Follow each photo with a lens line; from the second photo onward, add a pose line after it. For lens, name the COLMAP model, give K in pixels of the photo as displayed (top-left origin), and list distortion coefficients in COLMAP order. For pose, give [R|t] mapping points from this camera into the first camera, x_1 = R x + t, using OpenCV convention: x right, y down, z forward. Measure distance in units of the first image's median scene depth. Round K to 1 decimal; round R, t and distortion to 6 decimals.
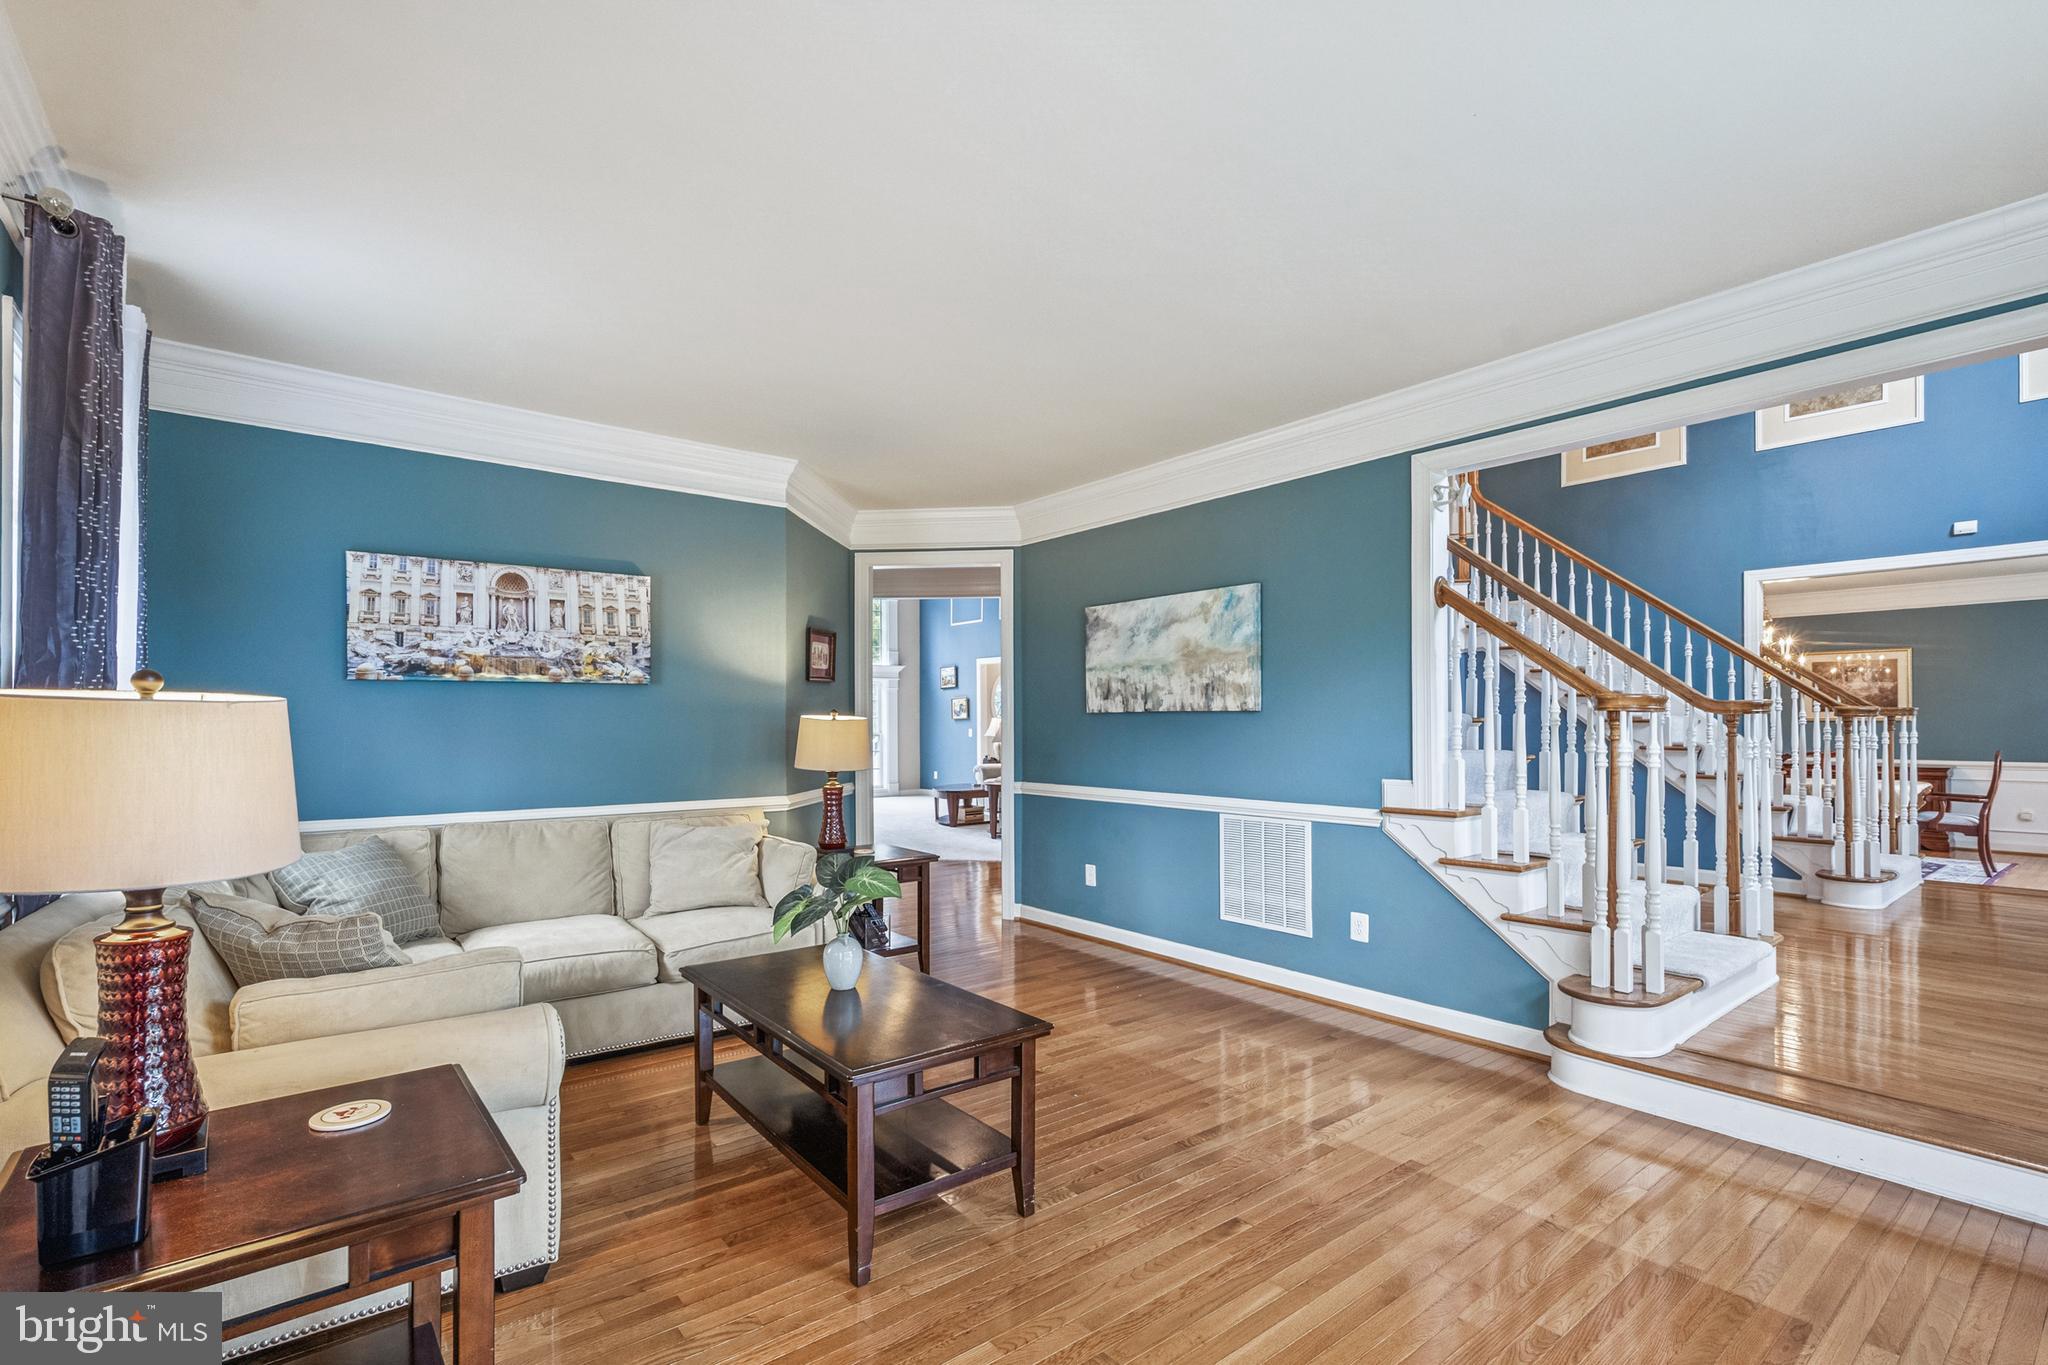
lens RADIAL K [[898.3, 0, 1098.2], [0, 898.3, 714.2], [0, 0, 1]] dist [-0.002950, -0.001025]
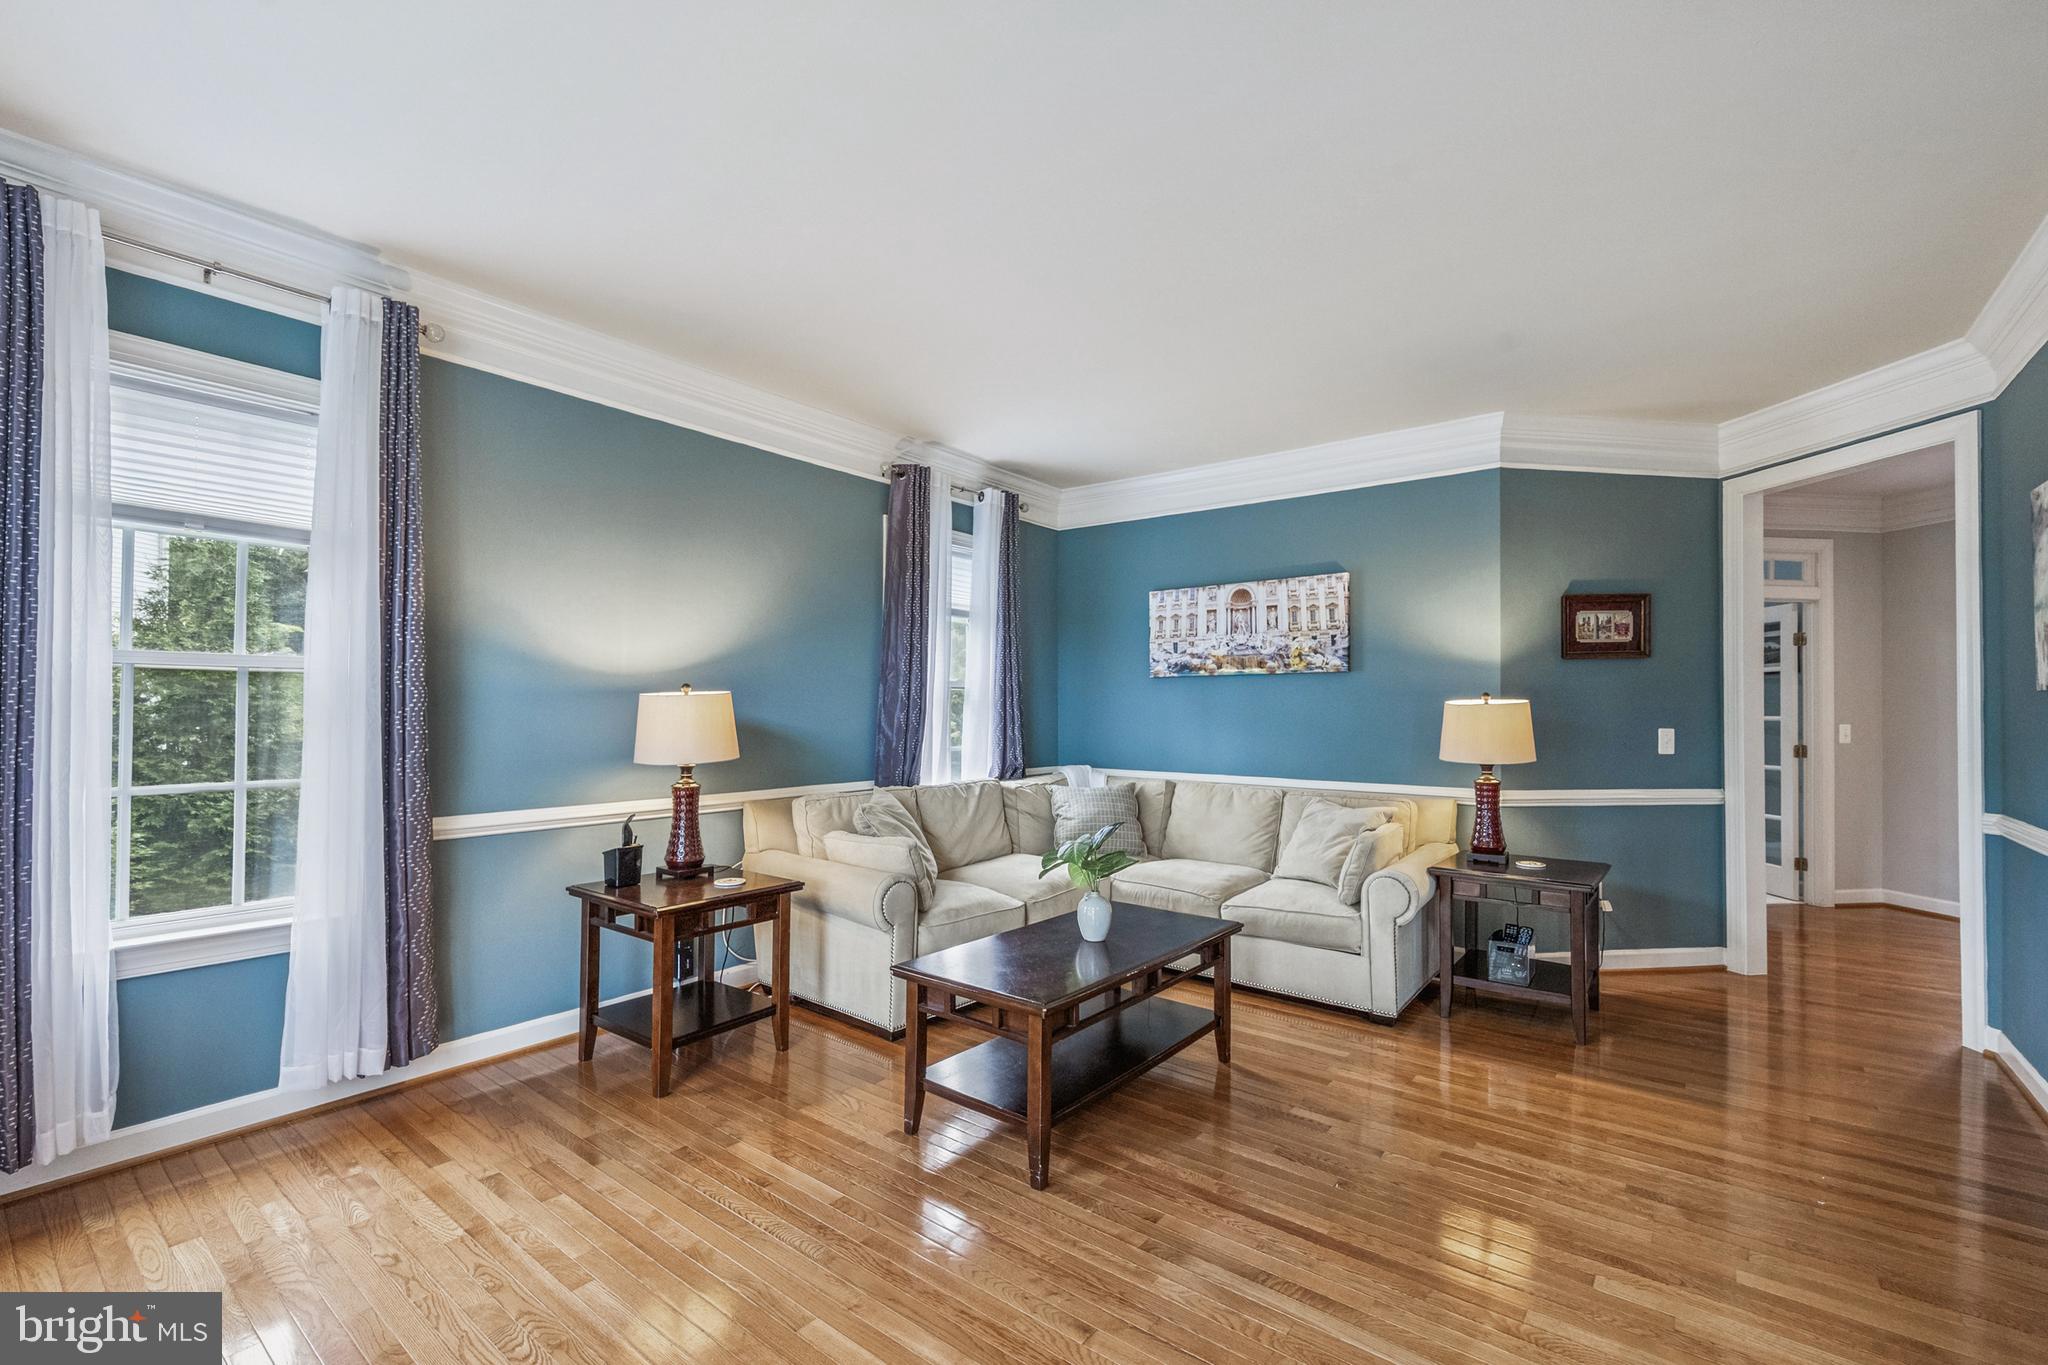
lens RADIAL K [[898.3, 0, 1036.3], [0, 898.3, 697.0], [0, 0, 1]] dist [-0.002950, -0.001025]
pose [[0.208665, -0.008284, -0.977952, 0.516276], [0.004338, 0.999962, -0.007545, 0.003932], [0.977978, -0.002668, 0.208693, 0.437674]]
